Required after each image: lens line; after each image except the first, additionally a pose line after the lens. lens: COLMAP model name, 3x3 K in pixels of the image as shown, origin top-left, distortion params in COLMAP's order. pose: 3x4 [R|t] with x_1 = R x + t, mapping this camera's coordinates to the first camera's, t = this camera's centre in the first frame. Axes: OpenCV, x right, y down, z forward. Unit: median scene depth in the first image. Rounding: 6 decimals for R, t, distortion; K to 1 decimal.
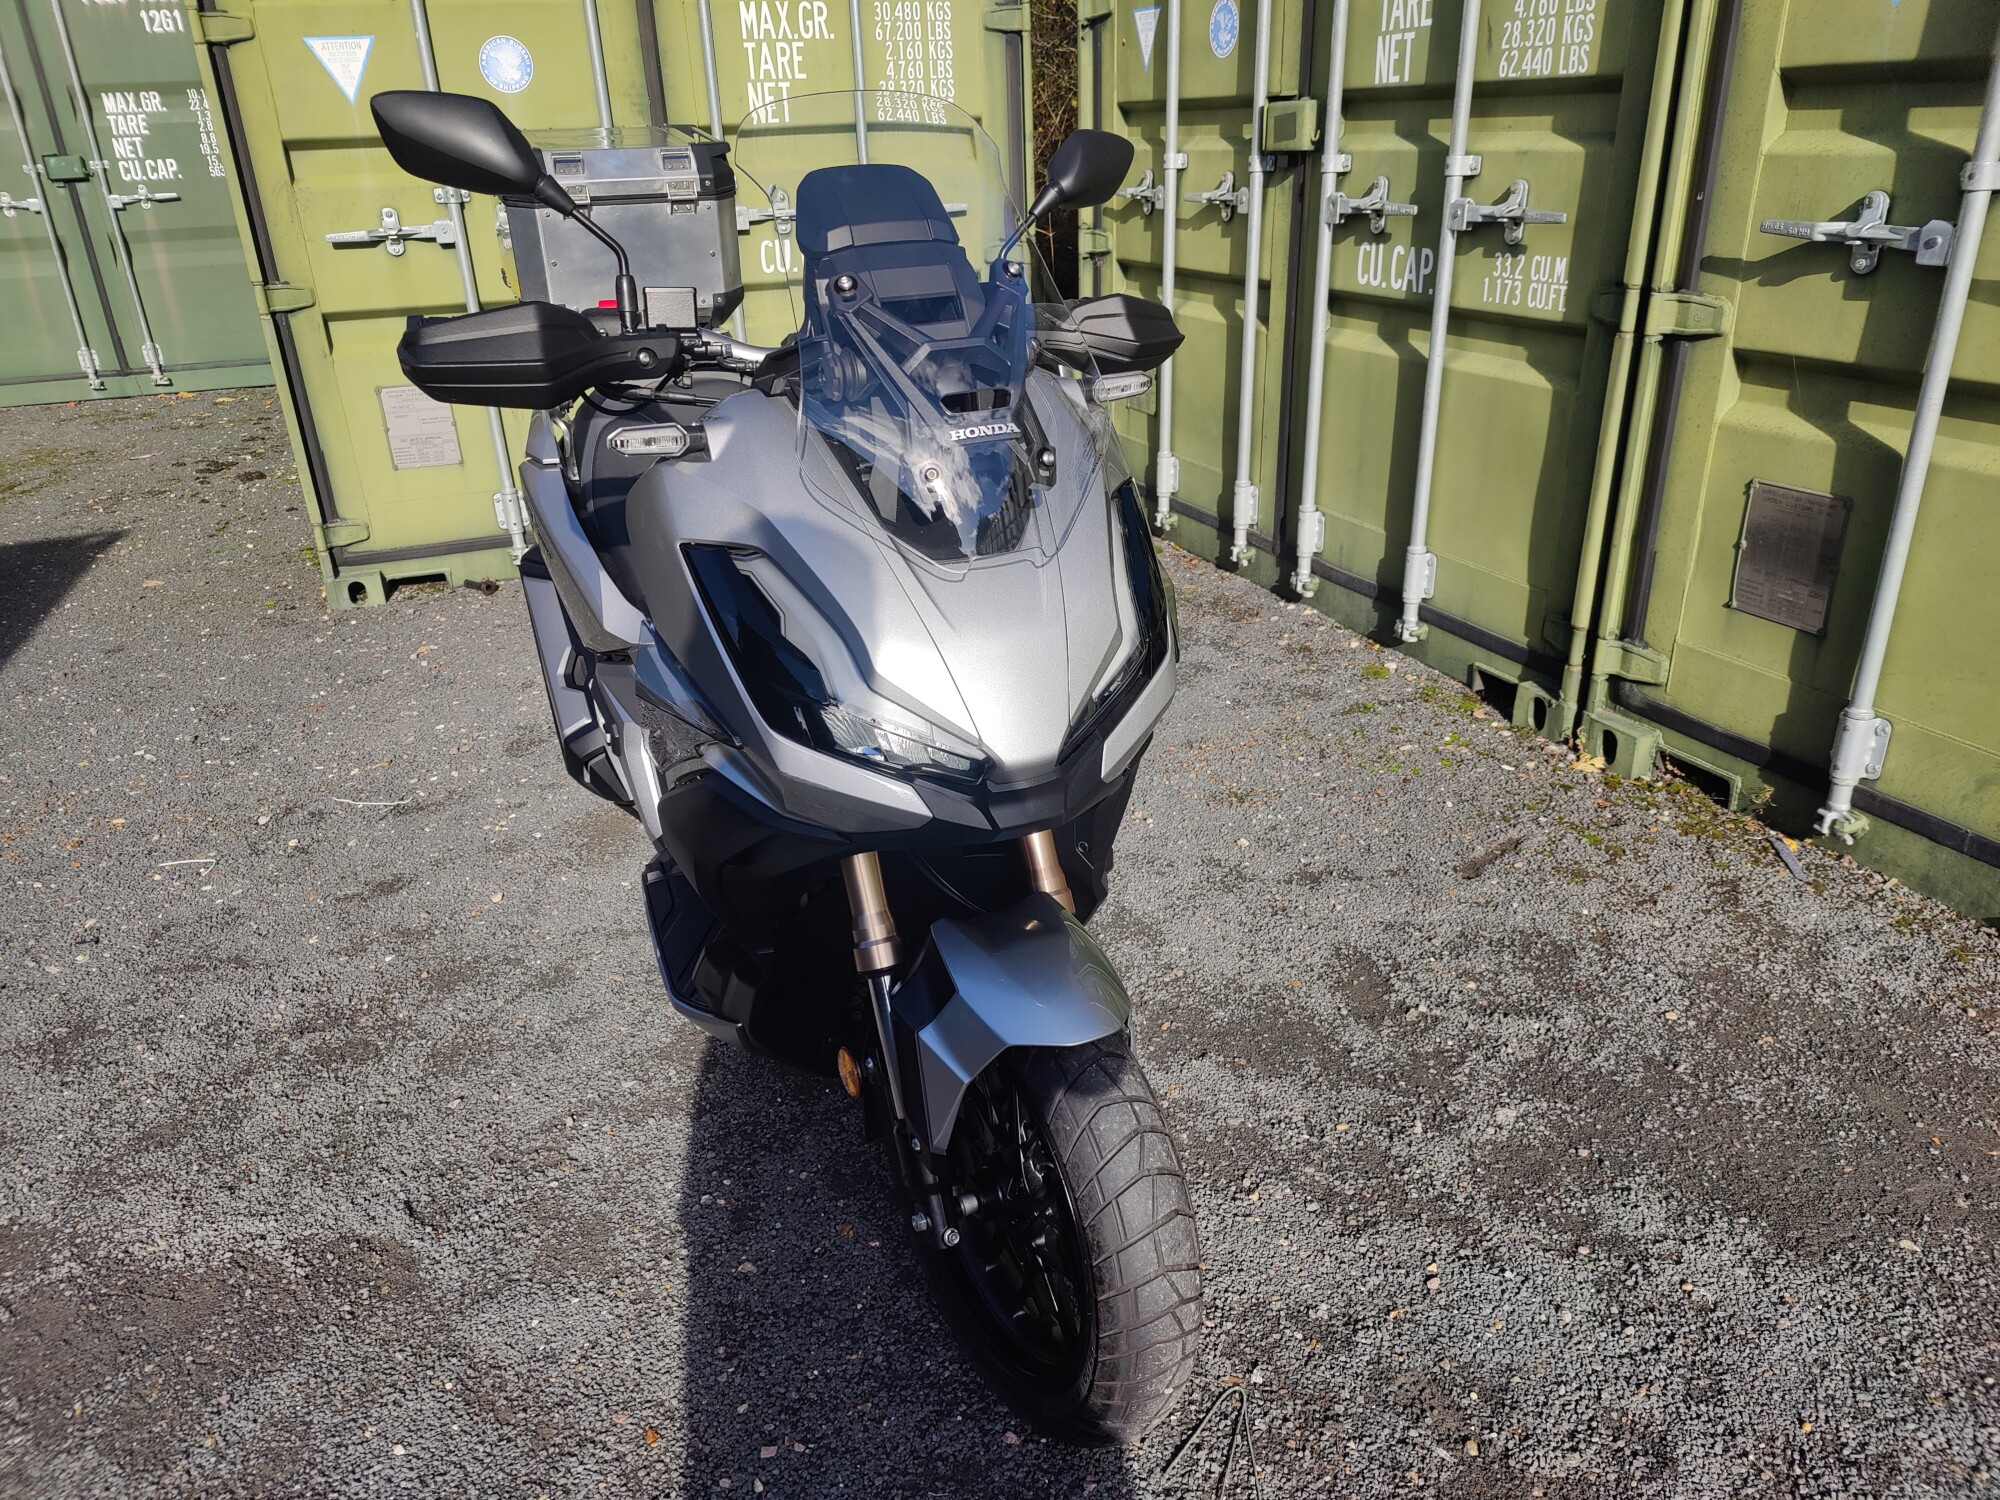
lens RADIAL K [[1400.3, 0, 1017.3], [0, 1400.3, 762.6], [0, 0, 1]] dist [0.041630, -0.058207]
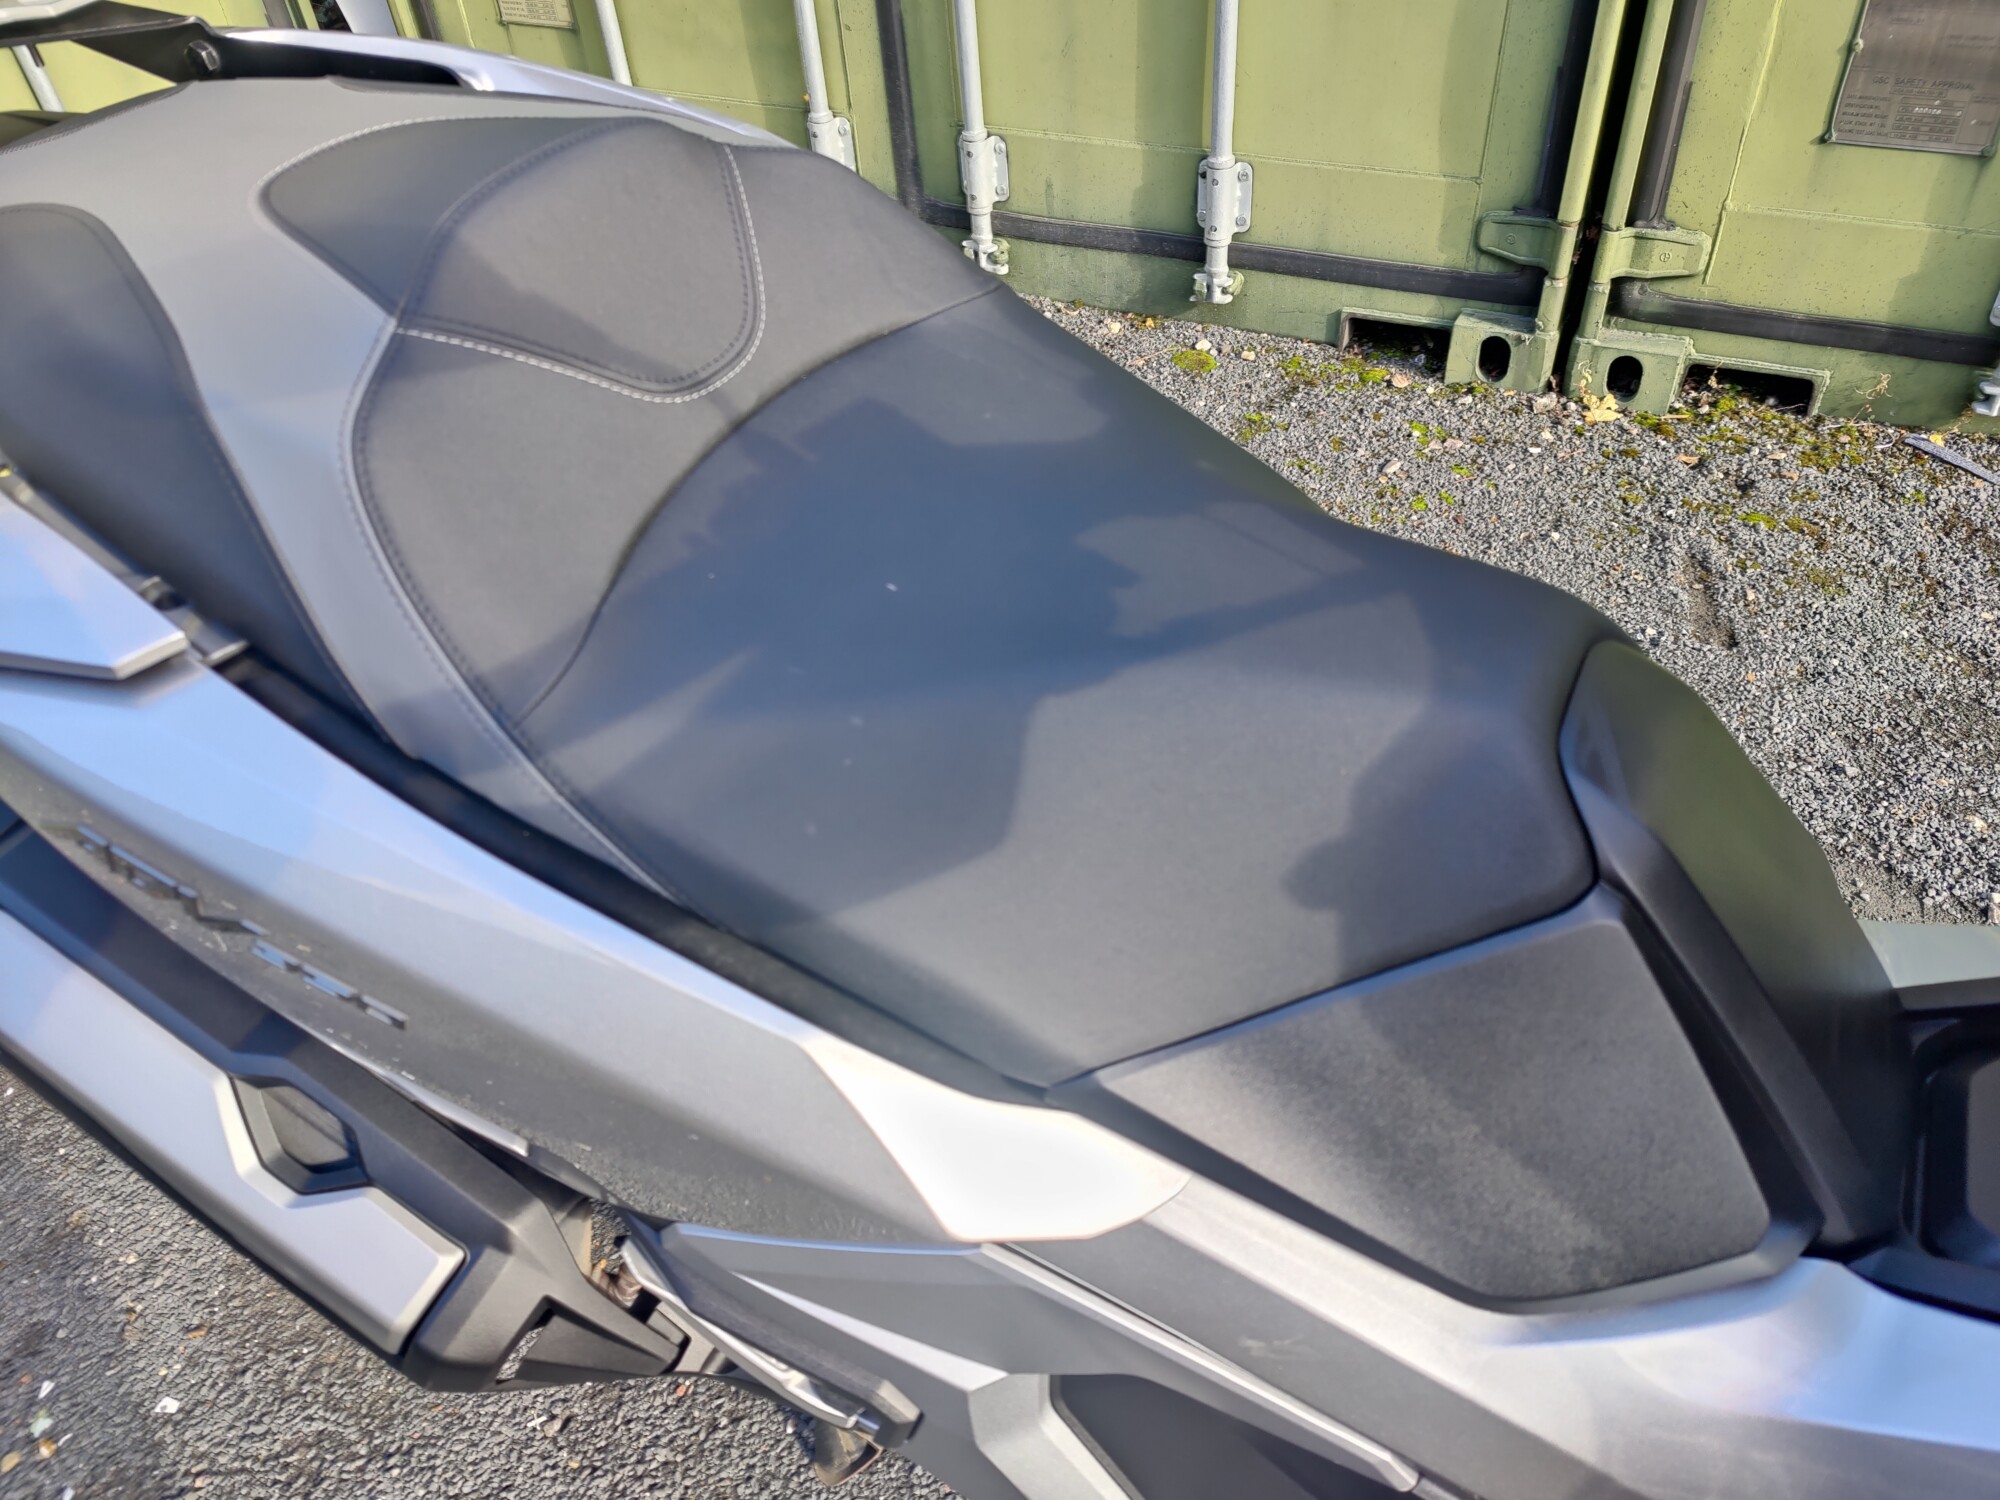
lens RADIAL K [[1400.3, 0, 1010.6], [0, 1400.3, 763.3], [0, 0, 1]] dist [0.041630, -0.058207]
pose [[0.782931, -0.429220, 0.450322, -0.241275], [0.296700, 0.893860, 0.336130, -0.169221], [-0.546798, -0.129556, 0.827180, 0.527030]]
